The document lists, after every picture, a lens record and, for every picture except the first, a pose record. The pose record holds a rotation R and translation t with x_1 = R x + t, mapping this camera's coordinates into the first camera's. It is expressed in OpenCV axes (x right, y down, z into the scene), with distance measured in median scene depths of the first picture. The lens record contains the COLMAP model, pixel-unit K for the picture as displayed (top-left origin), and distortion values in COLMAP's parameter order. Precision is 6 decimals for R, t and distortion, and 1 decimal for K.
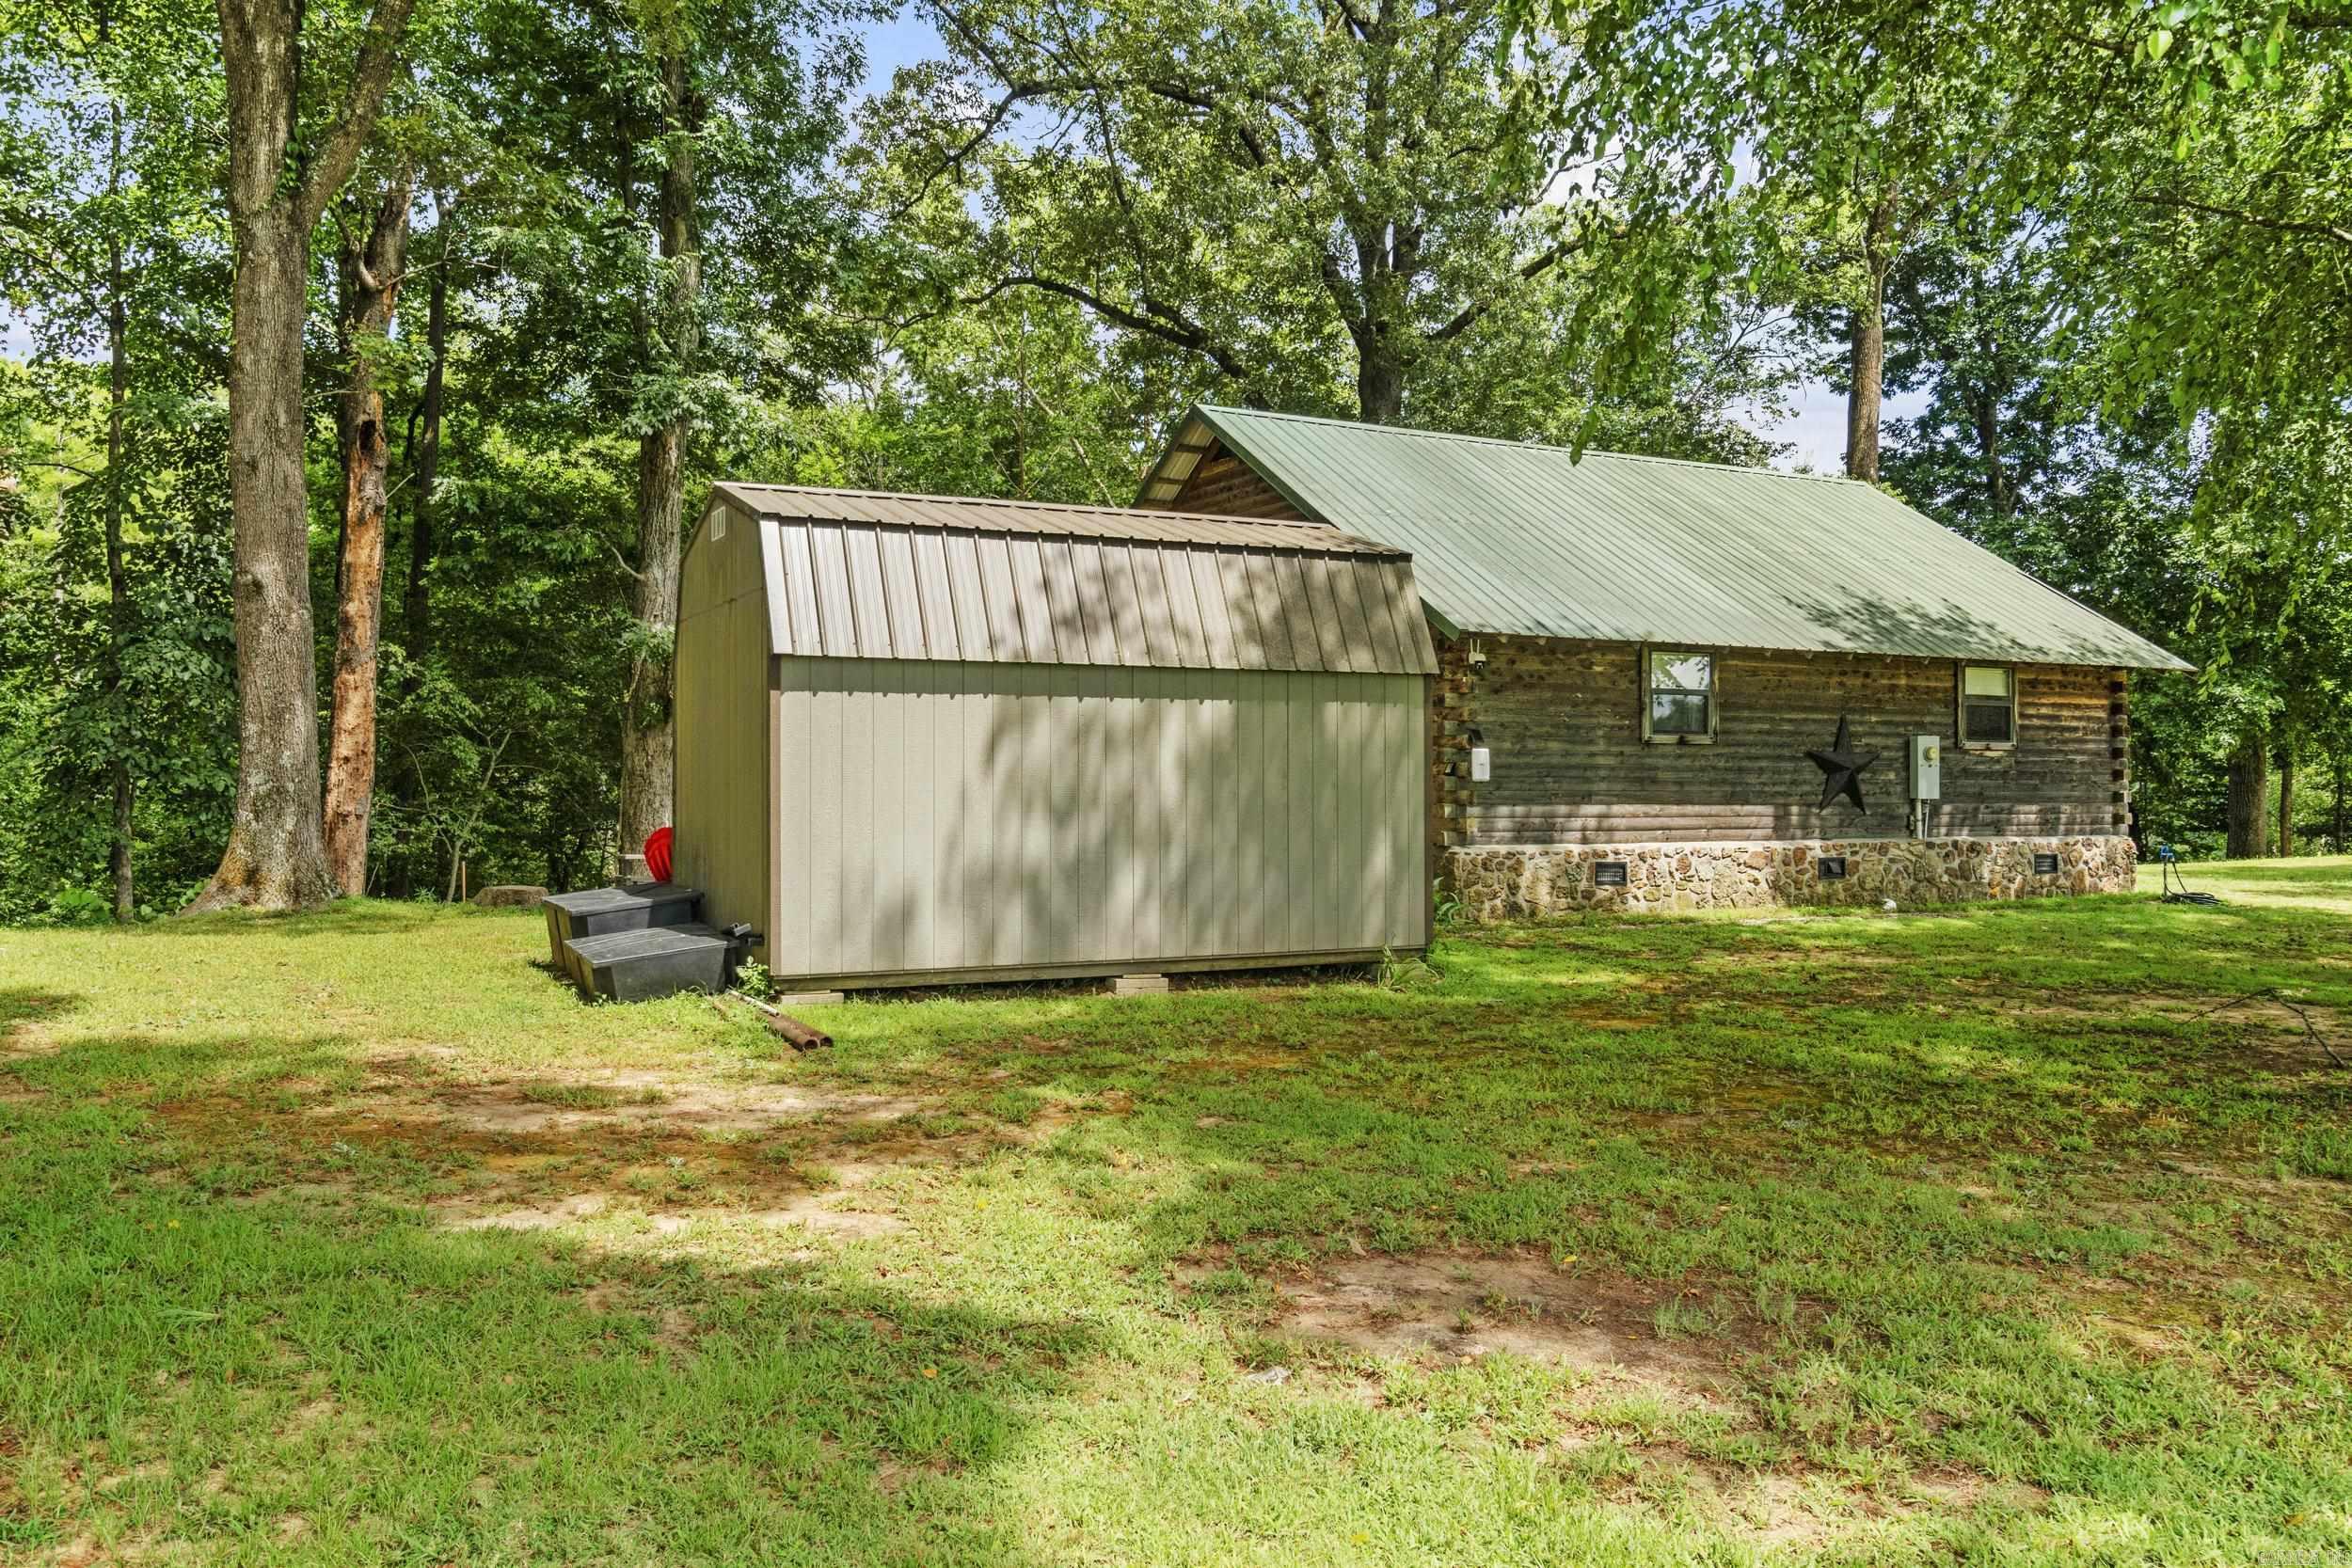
lens RADIAL K [[1838.9, 0, 1177.4], [0, 1838.9, 780.5], [0, 0, 1]] dist [0.000989, 0.005932]
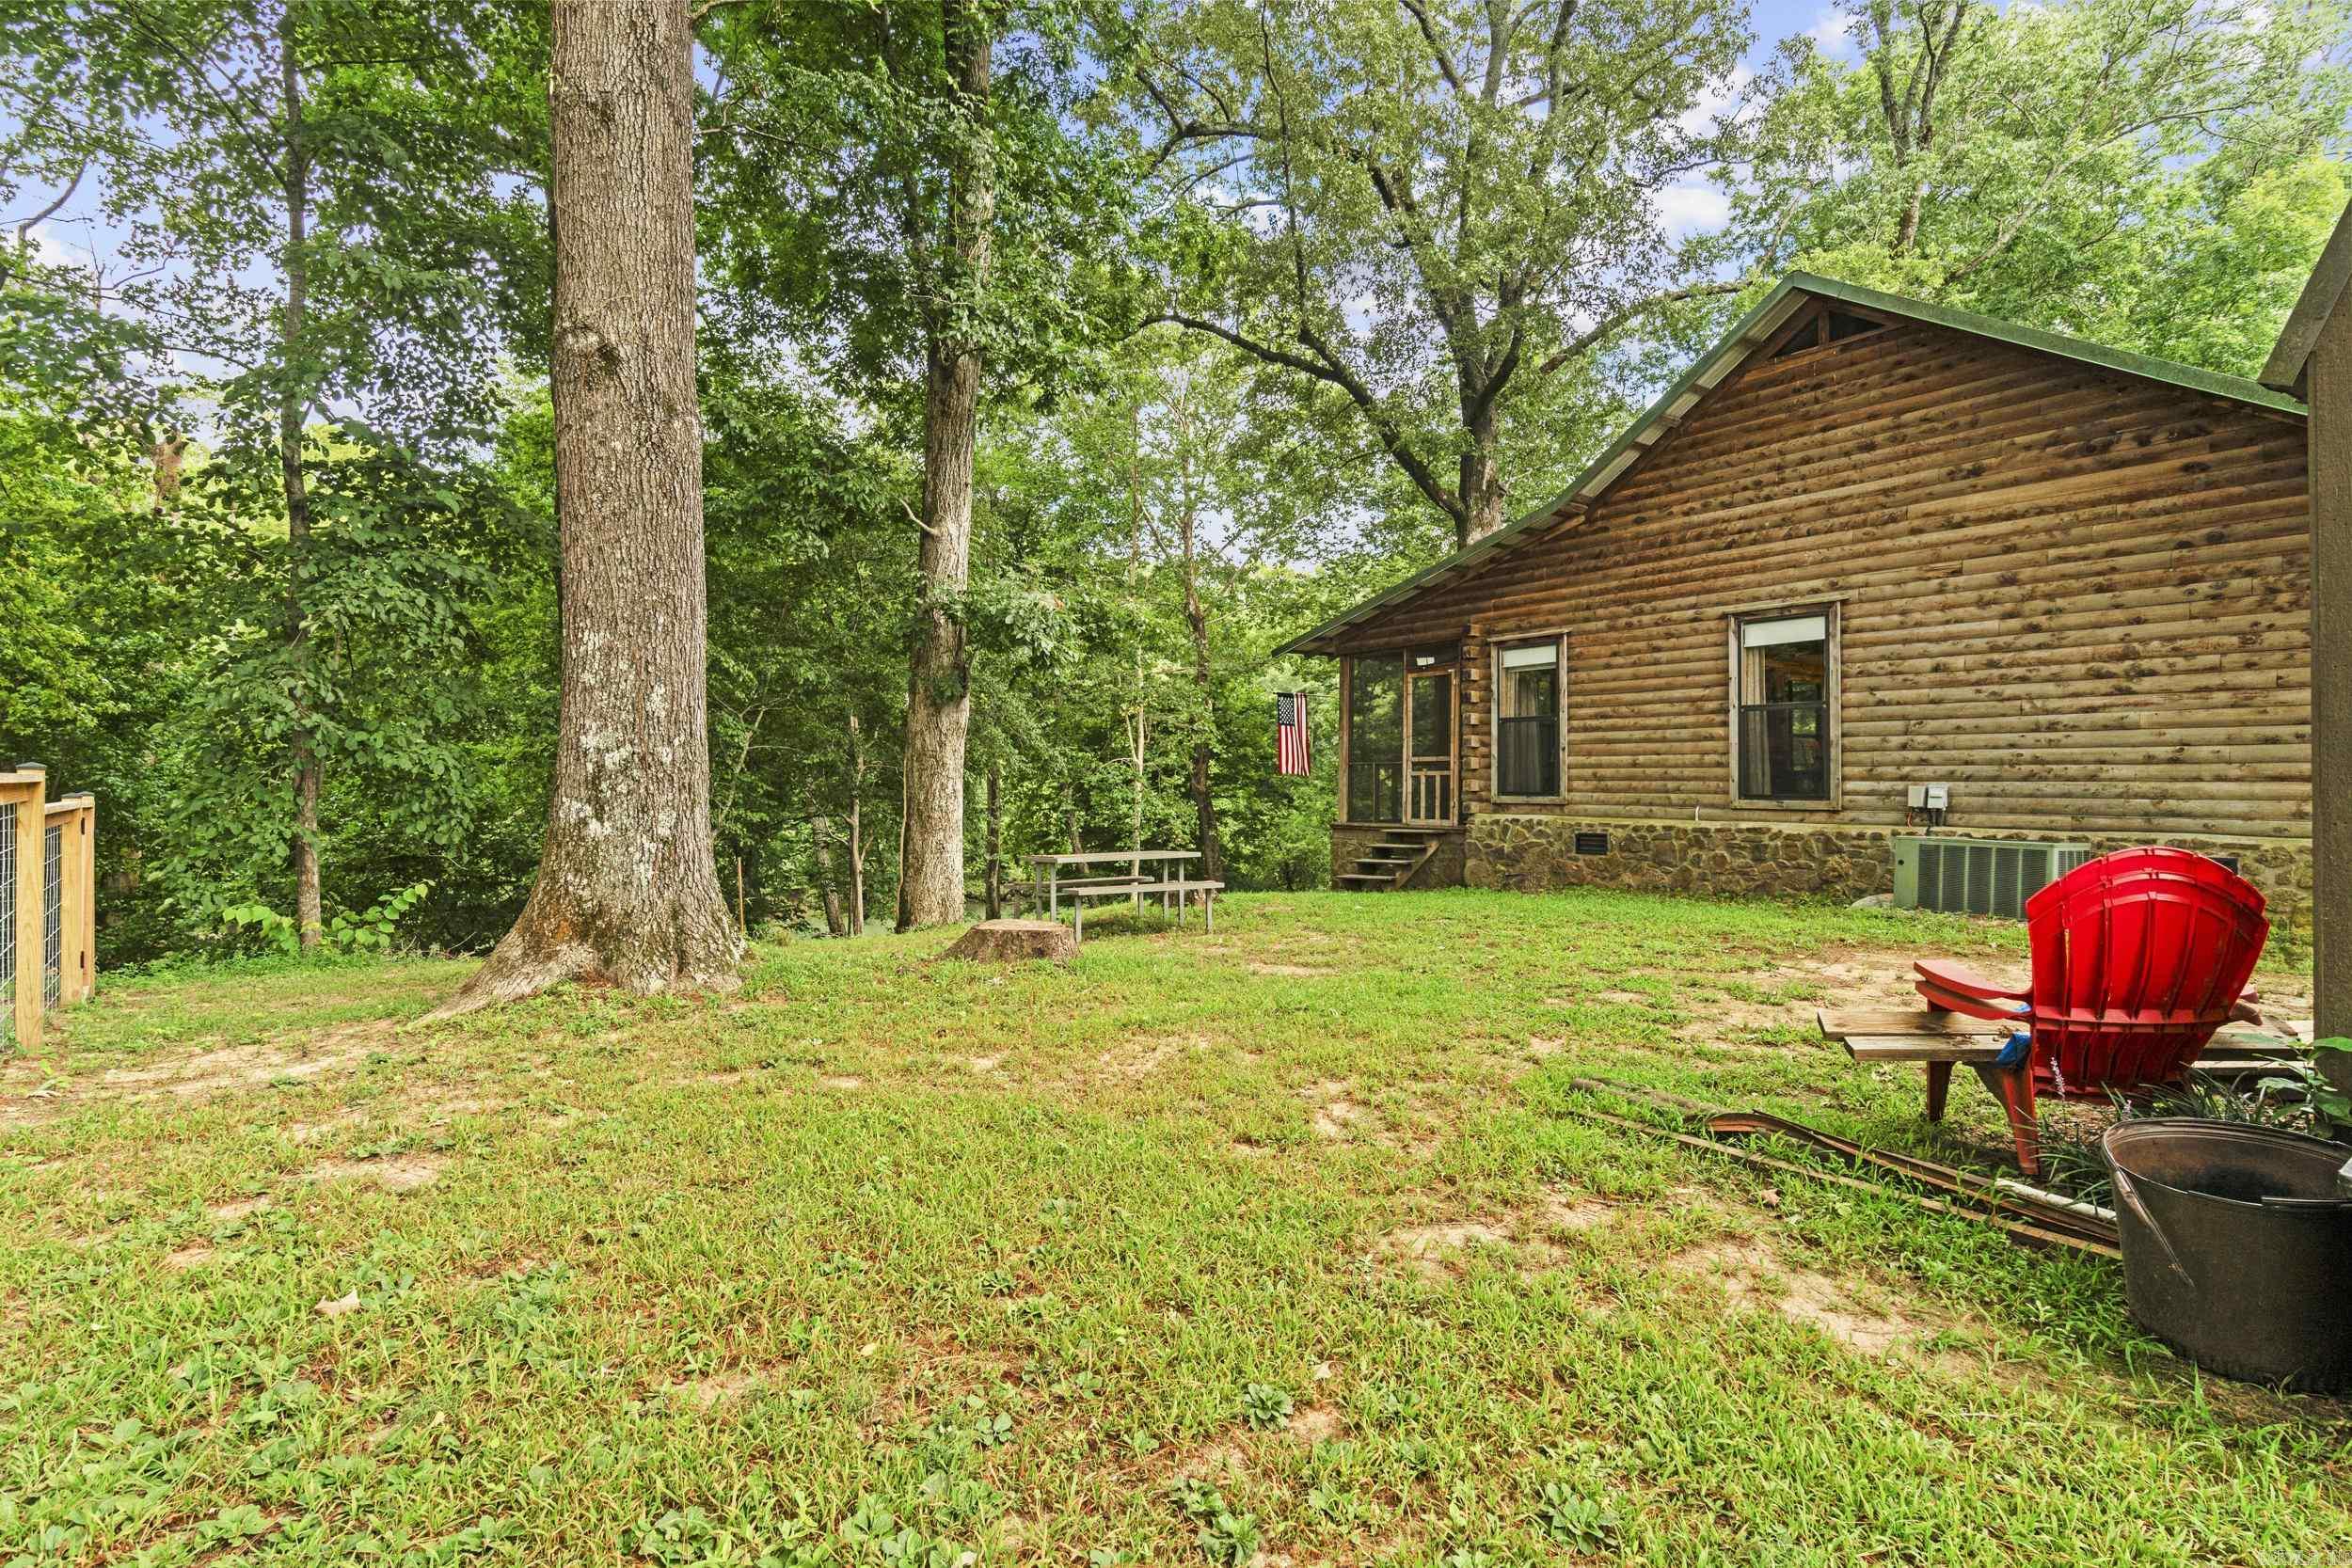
lens RADIAL K [[1178.5, 0, 1171.6], [0, 1178.5, 777.7], [0, 0, 1]] dist [-0.014752, 0.003135]
pose [[0.992002, -0.005242, 0.126111, -0.263669], [0.004974, 0.999985, 0.002437, 0.007304], [-0.126122, -0.001791, 0.992013, 0.448096]]
